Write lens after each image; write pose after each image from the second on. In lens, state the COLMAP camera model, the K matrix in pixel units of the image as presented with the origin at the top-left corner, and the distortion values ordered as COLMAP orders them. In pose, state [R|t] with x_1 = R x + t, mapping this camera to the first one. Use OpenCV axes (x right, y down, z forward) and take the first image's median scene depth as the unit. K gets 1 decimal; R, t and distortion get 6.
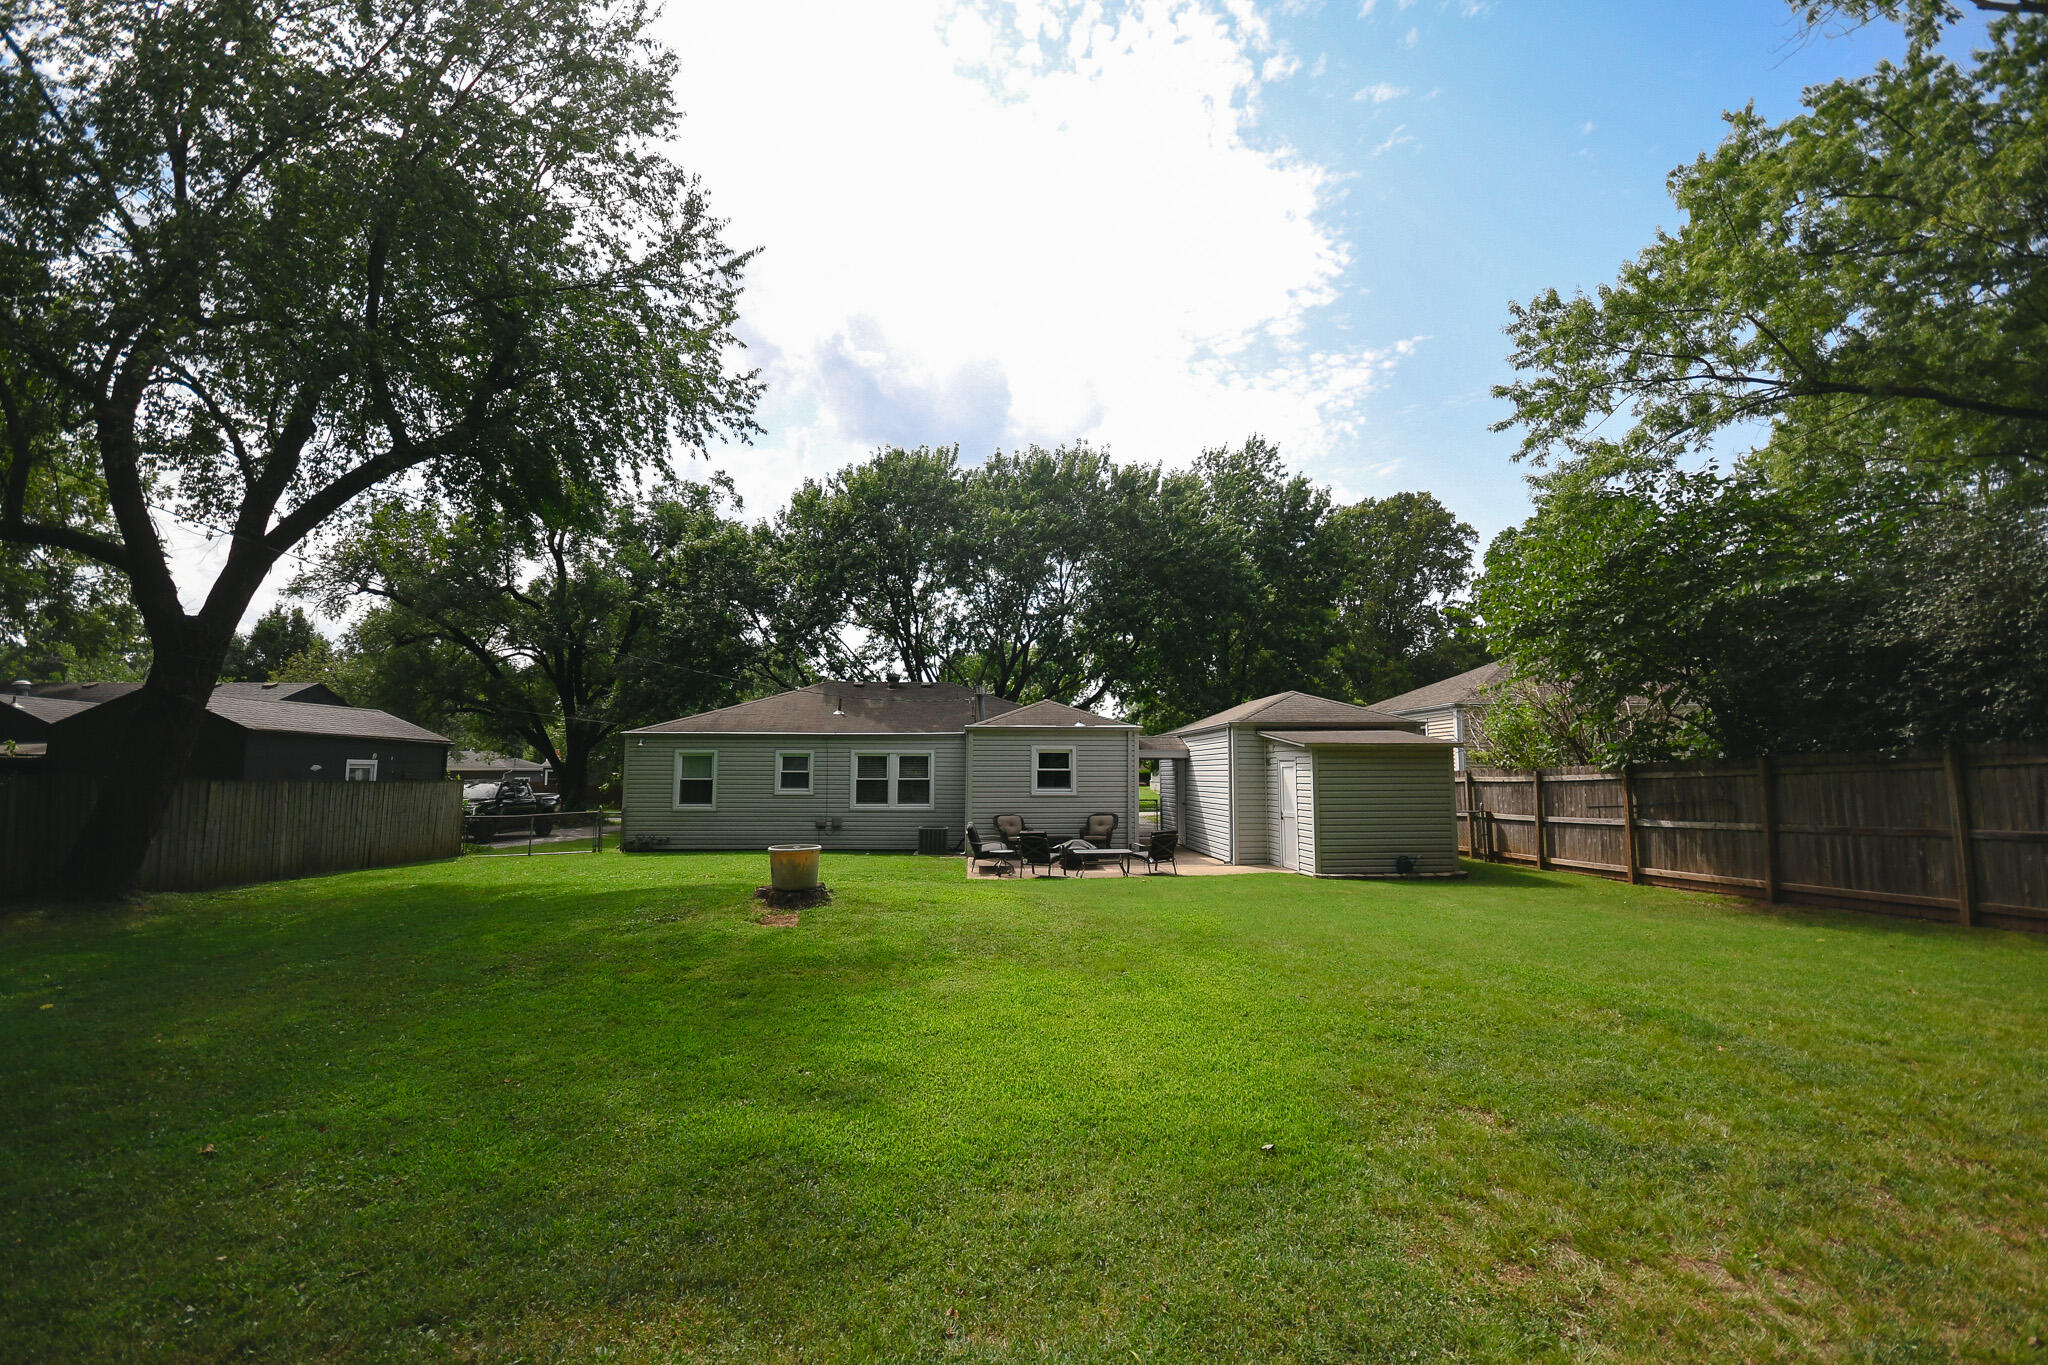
lens RADIAL K [[895.0, 0, 1020.5], [0, 895.0, 685.5], [0, 0, 1]] dist [0.001313, -0.009666]
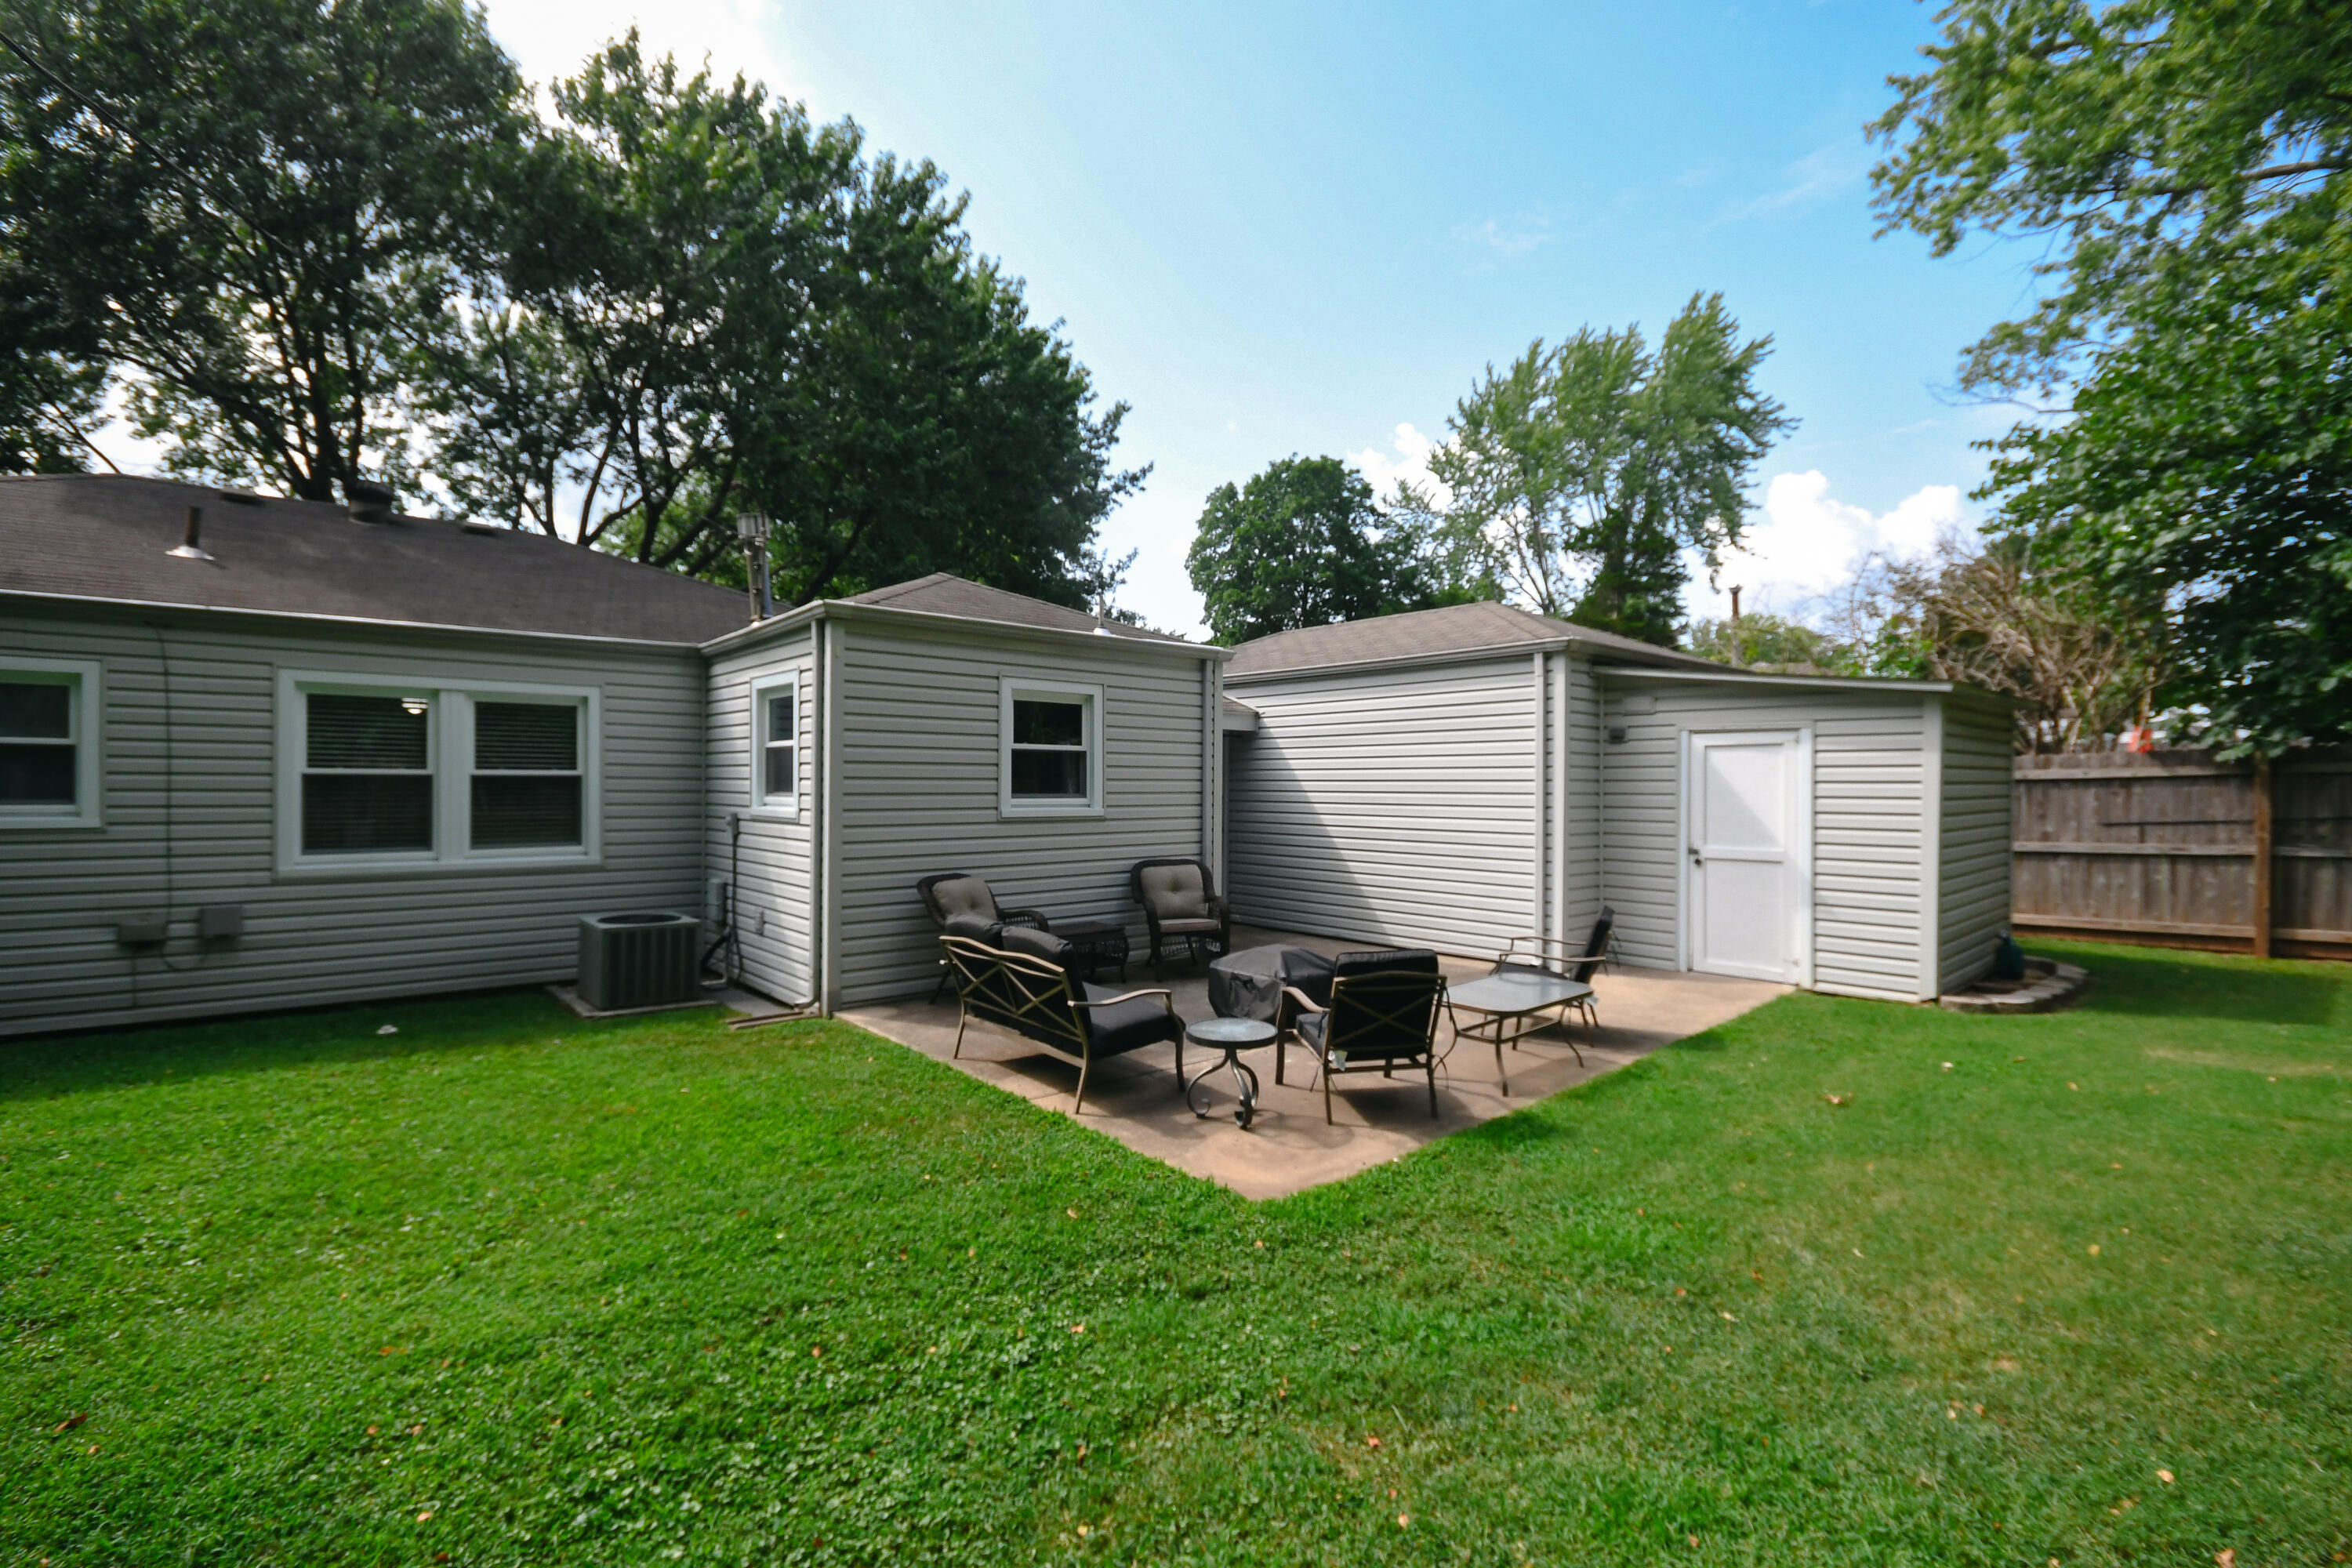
lens RADIAL K [[1027.9, 0, 1183.0], [0, 1027.9, 784.0], [0, 0, 1]] dist [0.001313, -0.009666]
pose [[0.794511, 0.000282, 0.607250, -0.159715], [-0.063418, 0.994570, 0.082512, 0.063534], [-0.603929, -0.104067, 0.790215, 0.568070]]
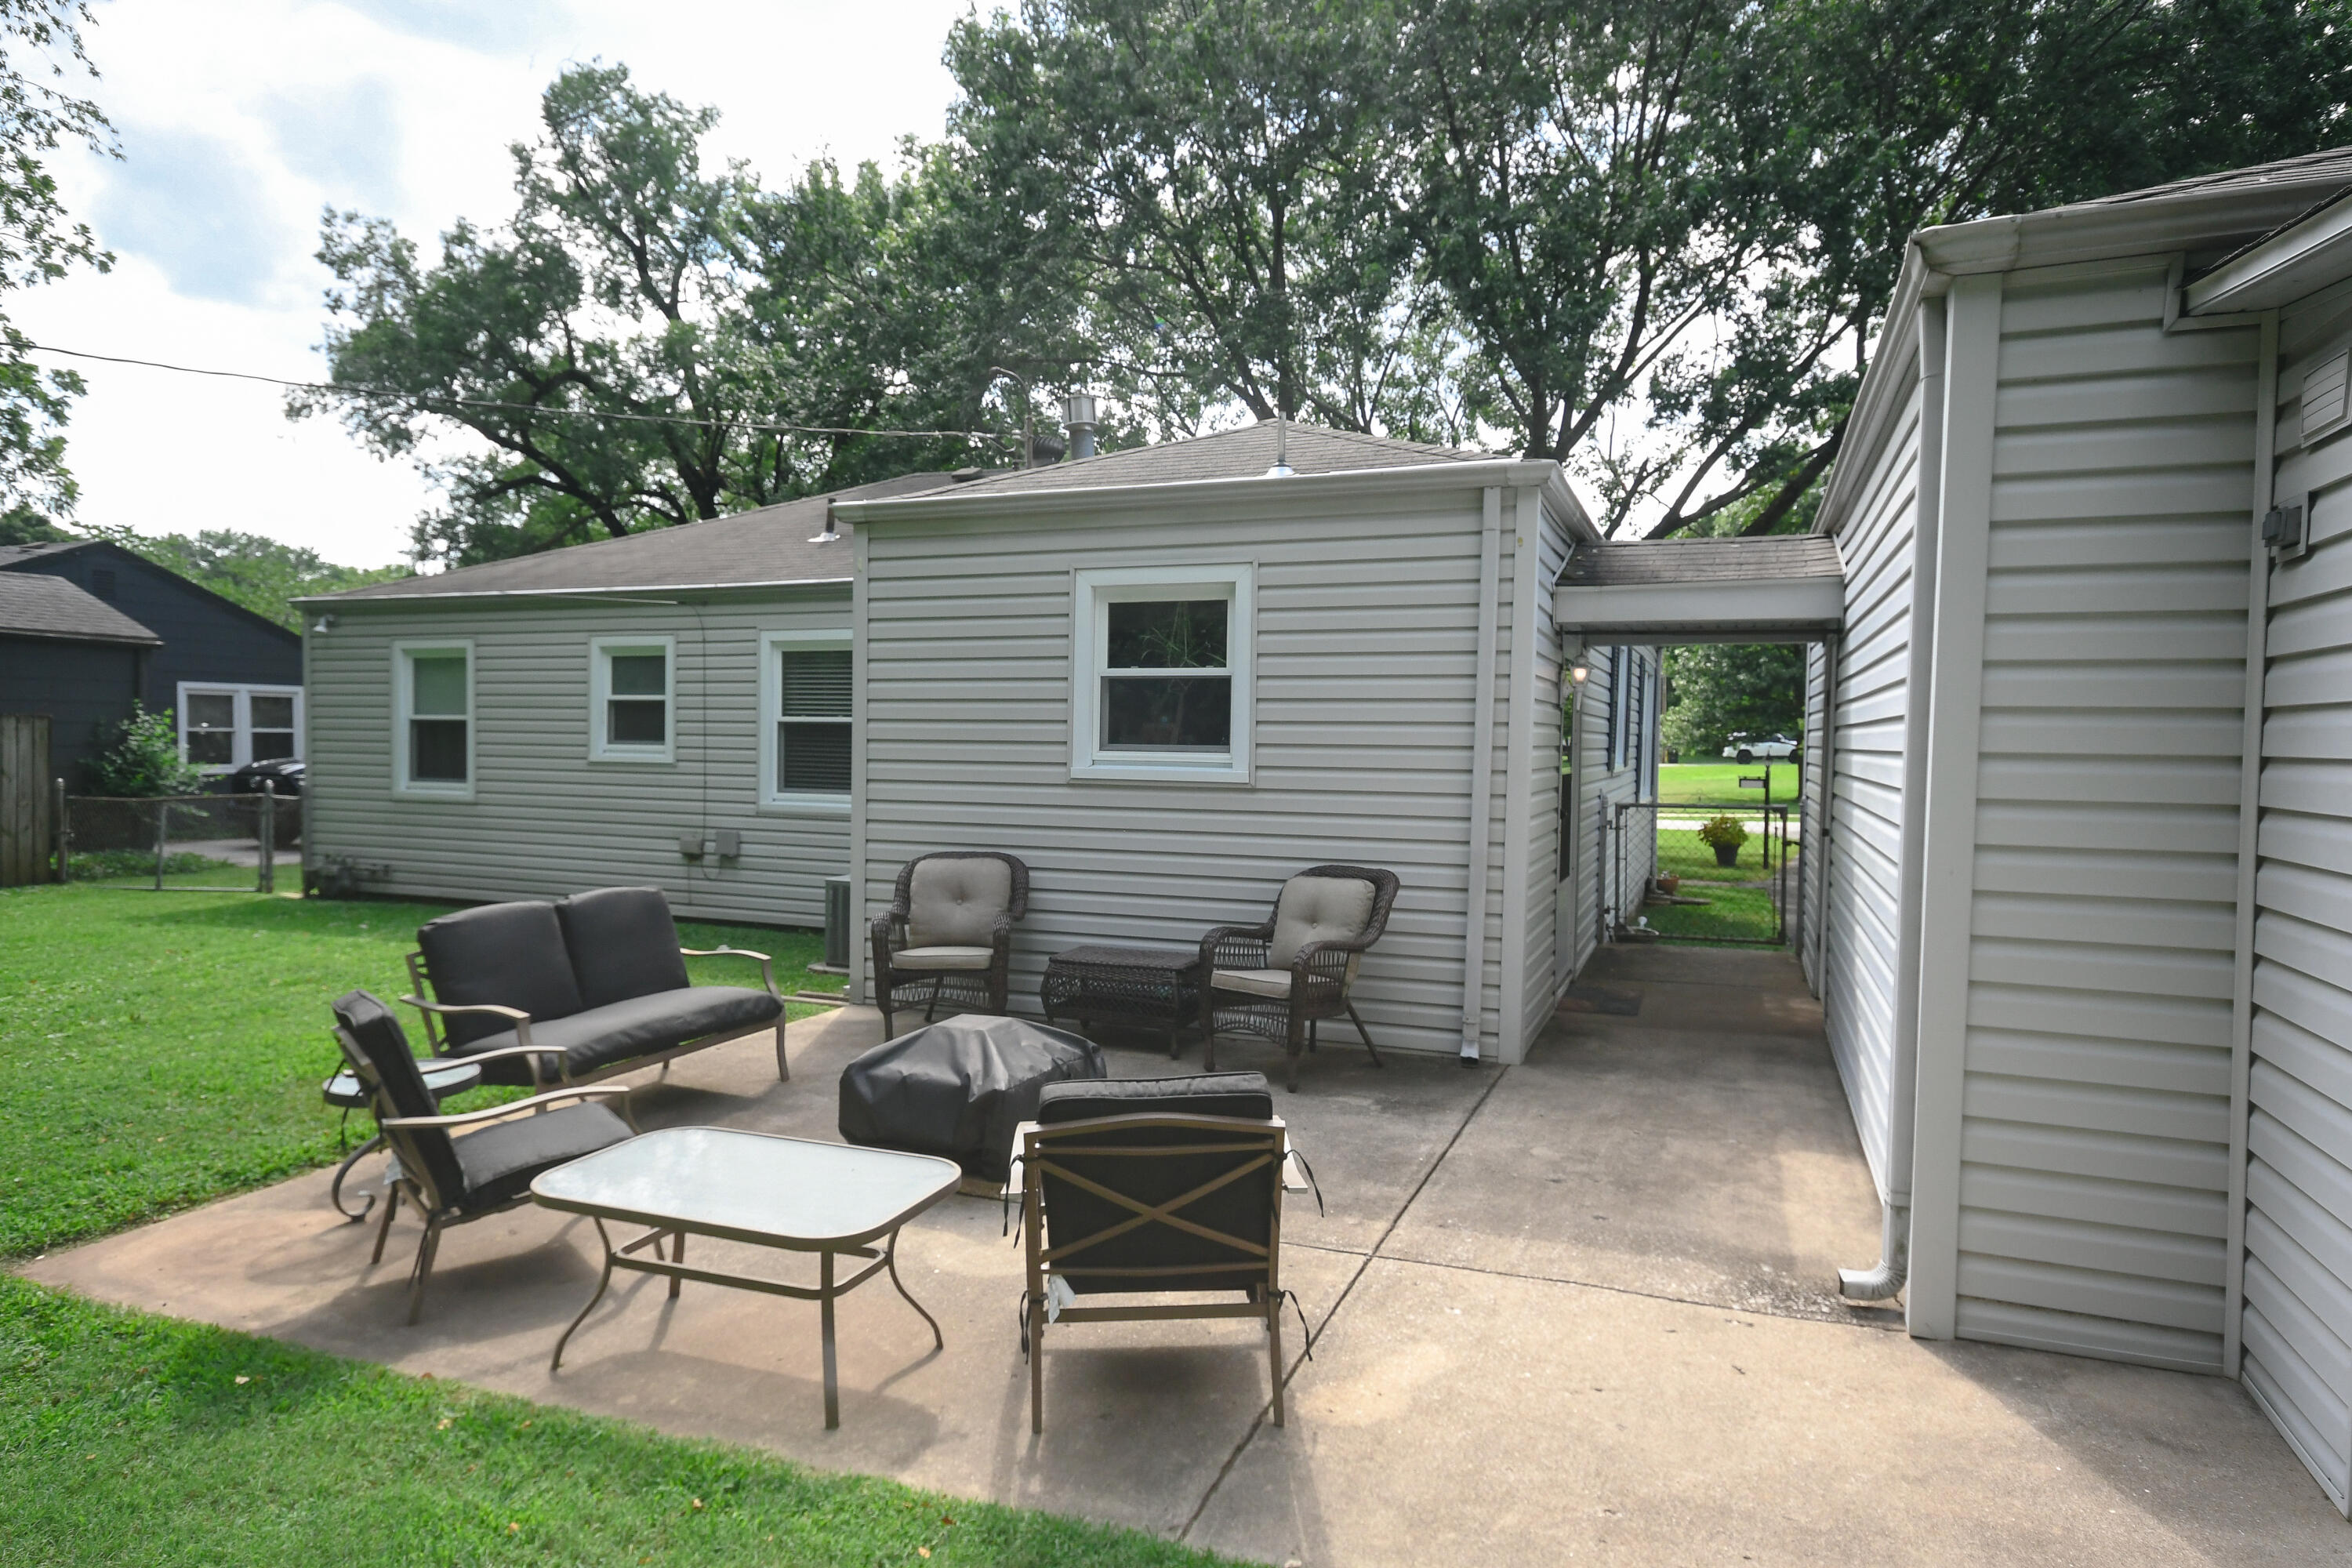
lens RADIAL K [[1377.7, 0, 1176.6], [0, 1377.7, 784.8], [0, 0, 1]] dist [0.001897, 0.000441]
pose [[0.902575, 0.021194, -0.430011, 0.178150], [0.036686, 0.991369, 0.125863, 0.070074], [0.428967, -0.129376, 0.894007, 0.605913]]
